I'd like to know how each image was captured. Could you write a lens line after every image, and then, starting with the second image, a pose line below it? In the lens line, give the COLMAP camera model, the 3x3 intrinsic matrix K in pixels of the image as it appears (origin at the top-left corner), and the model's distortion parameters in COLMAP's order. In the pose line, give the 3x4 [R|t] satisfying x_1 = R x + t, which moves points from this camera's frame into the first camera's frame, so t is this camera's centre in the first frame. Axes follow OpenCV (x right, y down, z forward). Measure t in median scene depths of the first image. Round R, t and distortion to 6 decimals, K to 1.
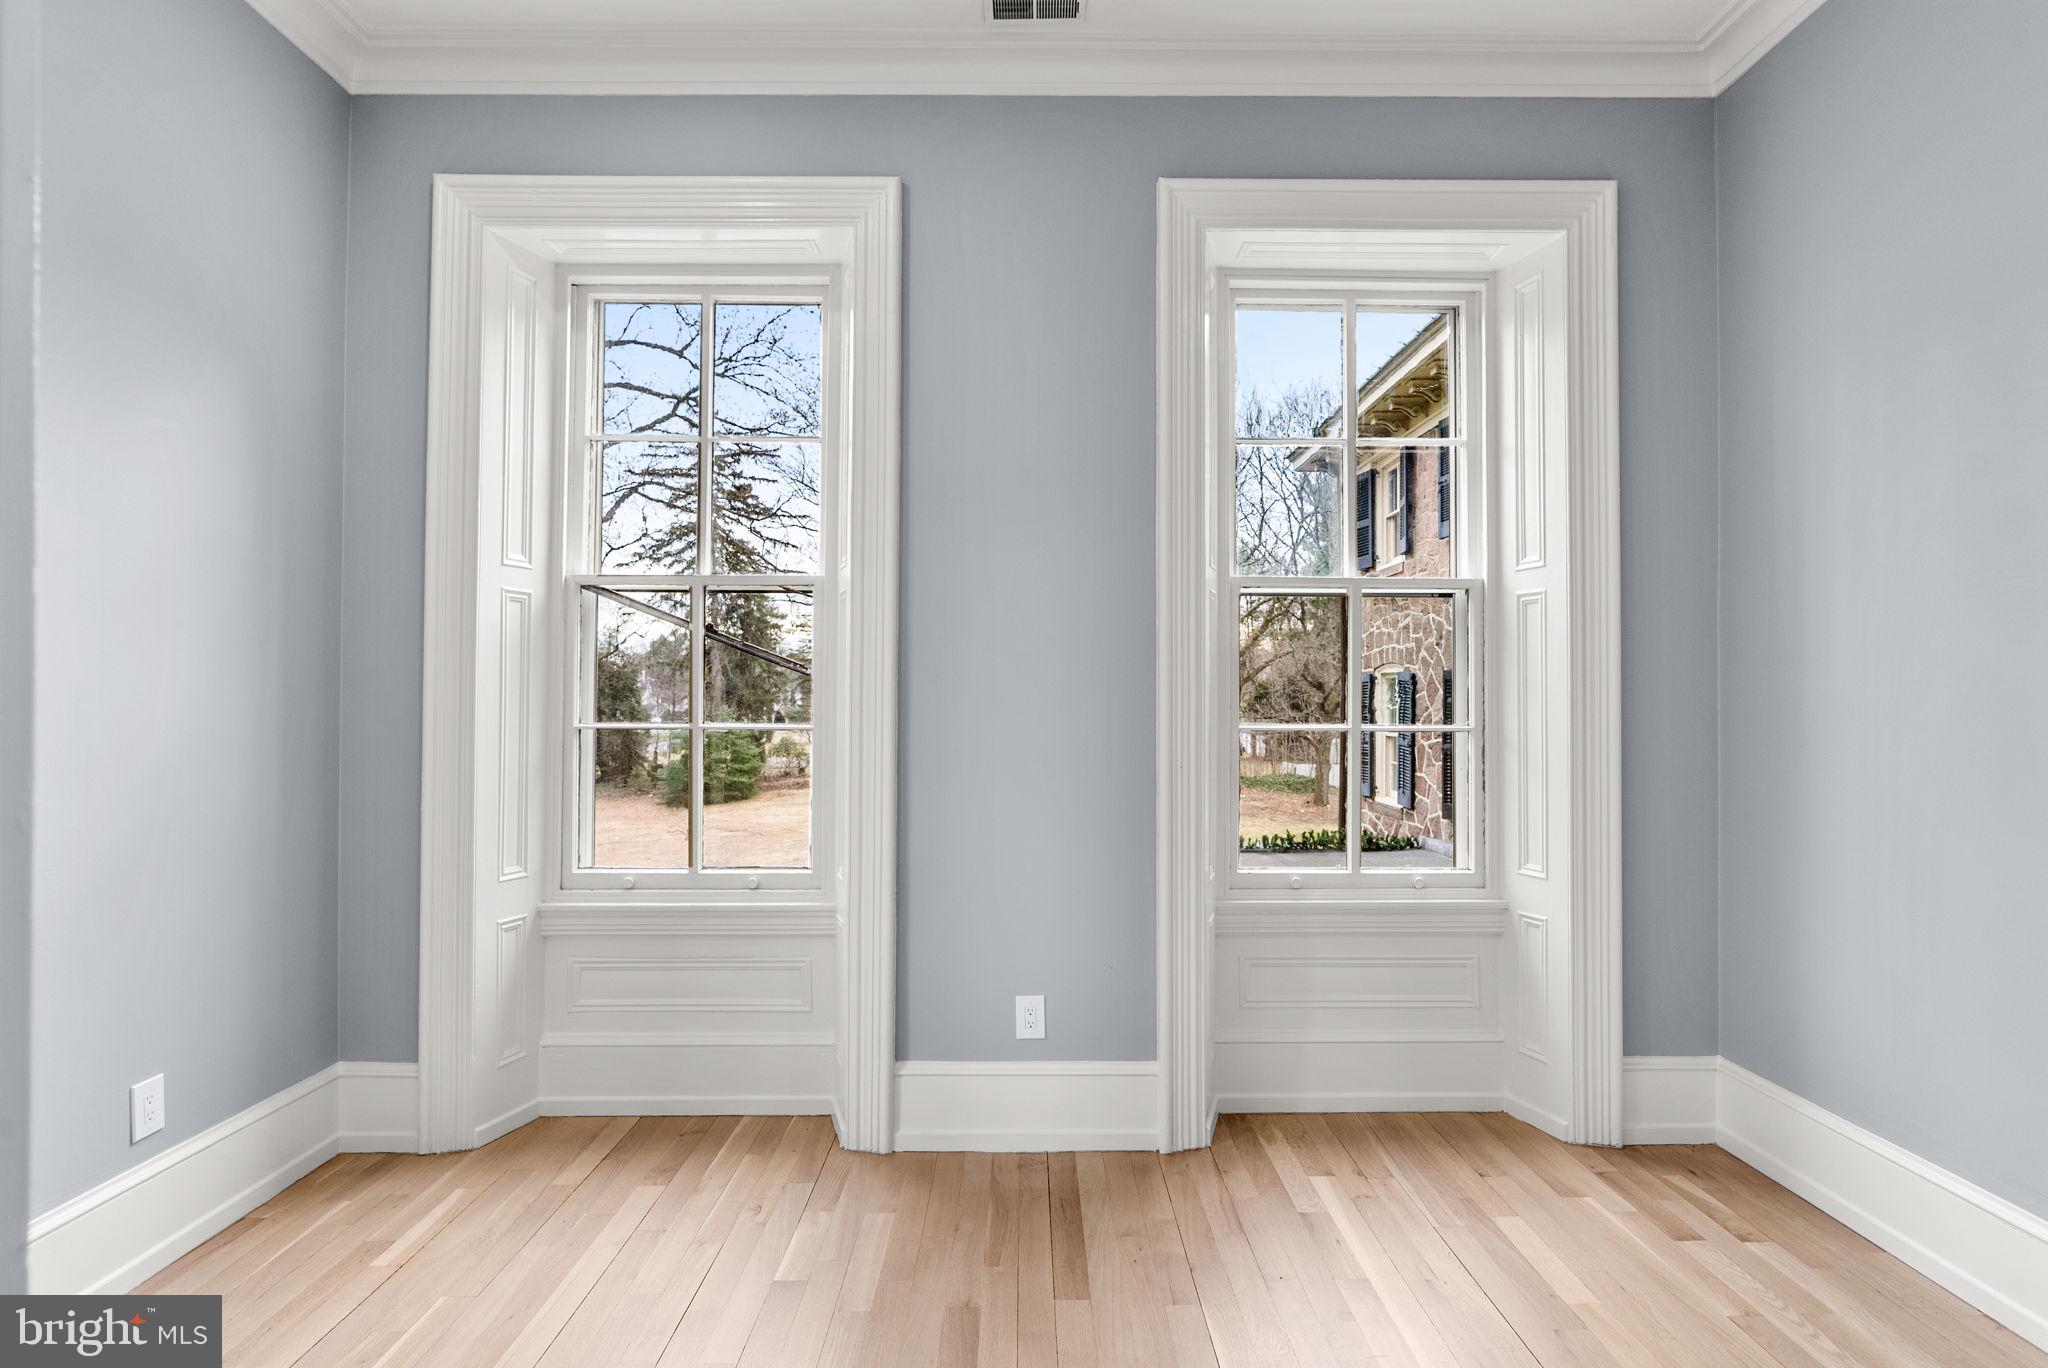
lens RADIAL K [[1076.2, 0, 1023.6], [0, 1076.2, 673.9], [0, 0, 1]] dist [-0.000010, 0.002261]
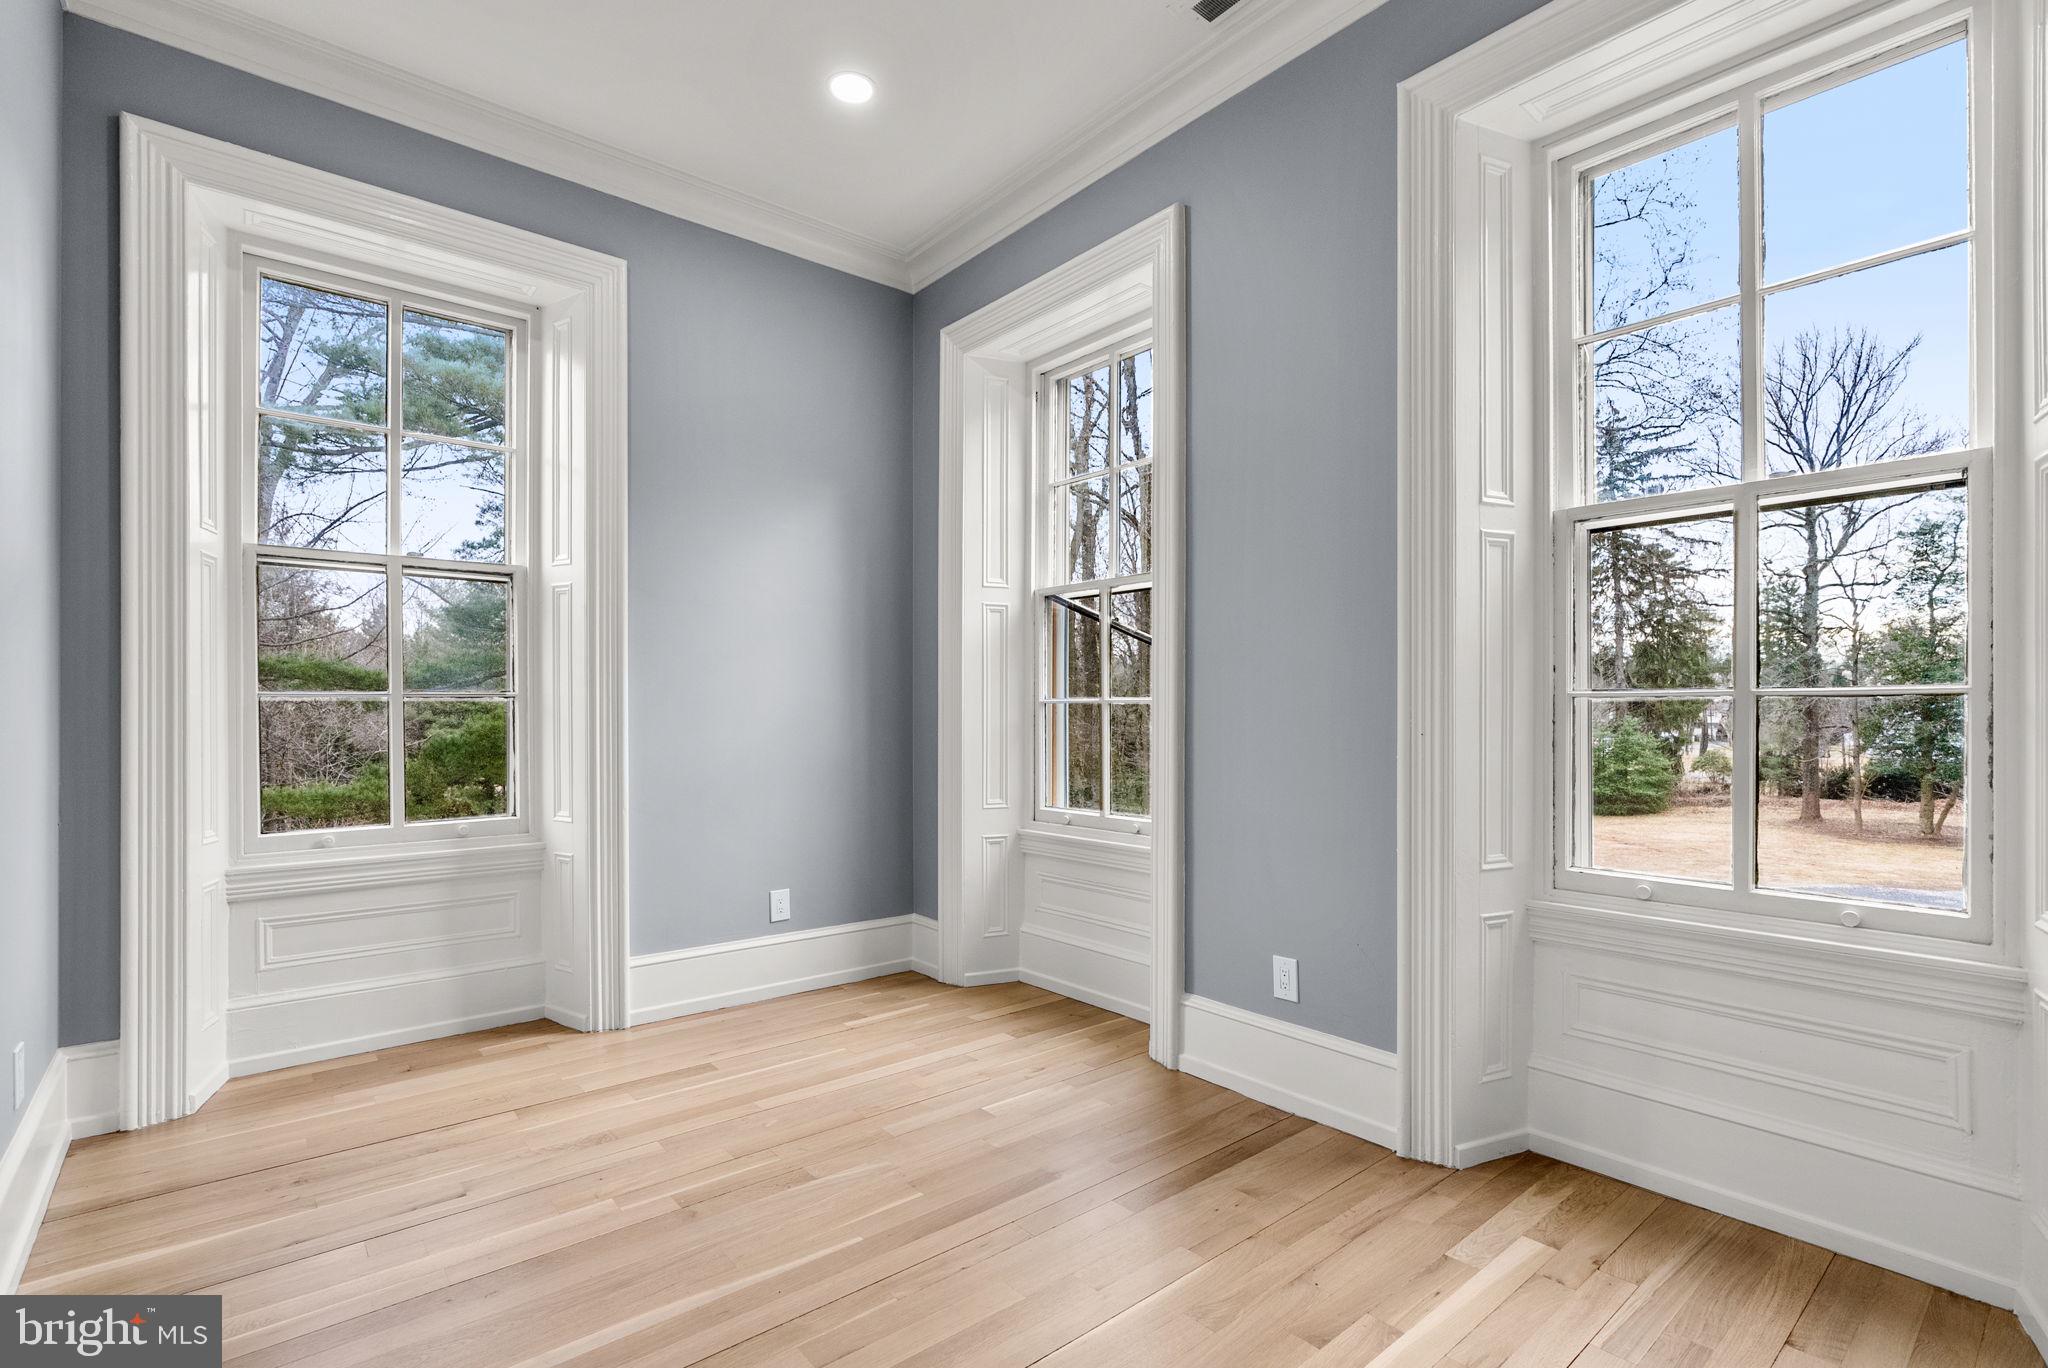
lens RADIAL K [[954.5, 0, 1015.9], [0, 954.5, 703.7], [0, 0, 1]] dist [-0.000365, 0.000489]
pose [[0.632213, -0.008714, -0.774746, 0.544269], [0.018901, 0.999813, 0.004179, 0.051041], [0.774564, -0.017285, 0.632259, 0.237839]]
